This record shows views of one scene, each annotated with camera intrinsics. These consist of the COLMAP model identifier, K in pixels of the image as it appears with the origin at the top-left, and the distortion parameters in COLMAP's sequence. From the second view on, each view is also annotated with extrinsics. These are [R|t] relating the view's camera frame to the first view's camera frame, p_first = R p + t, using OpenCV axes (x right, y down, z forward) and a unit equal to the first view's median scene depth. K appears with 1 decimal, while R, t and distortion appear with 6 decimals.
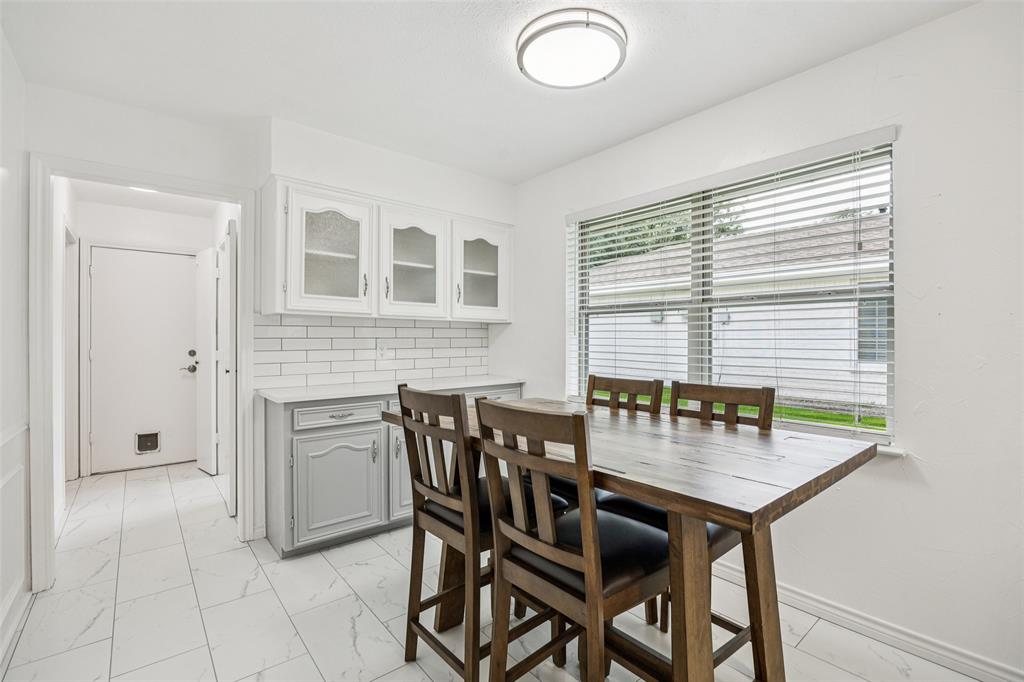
lens RADIAL K [[456.0, 0, 512.9], [0, 456.0, 341.5], [0, 0, 1]] dist [-0.018651, -0.000142]
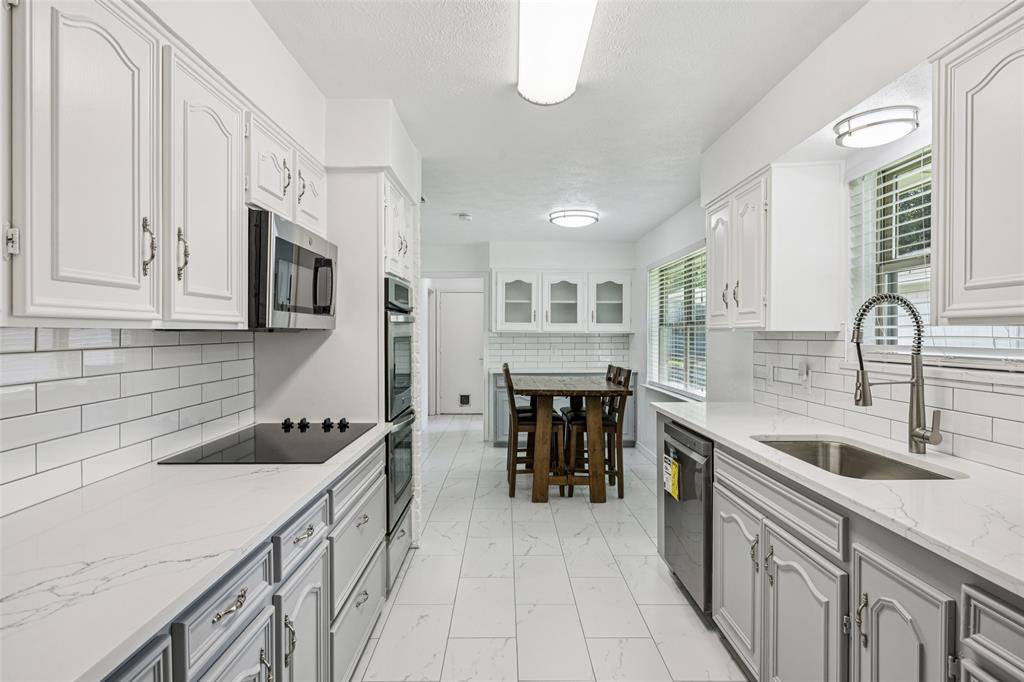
lens RADIAL K [[559.8, 0, 511.5], [0, 559.8, 339.1], [0, 0, 1]] dist [0.000730, 0.000009]
pose [[0.772859, 0.003796, -0.634566, 0.948463], [-0.001004, 0.999988, 0.004759, -0.033408], [0.634577, -0.003041, 0.772854, -0.761634]]
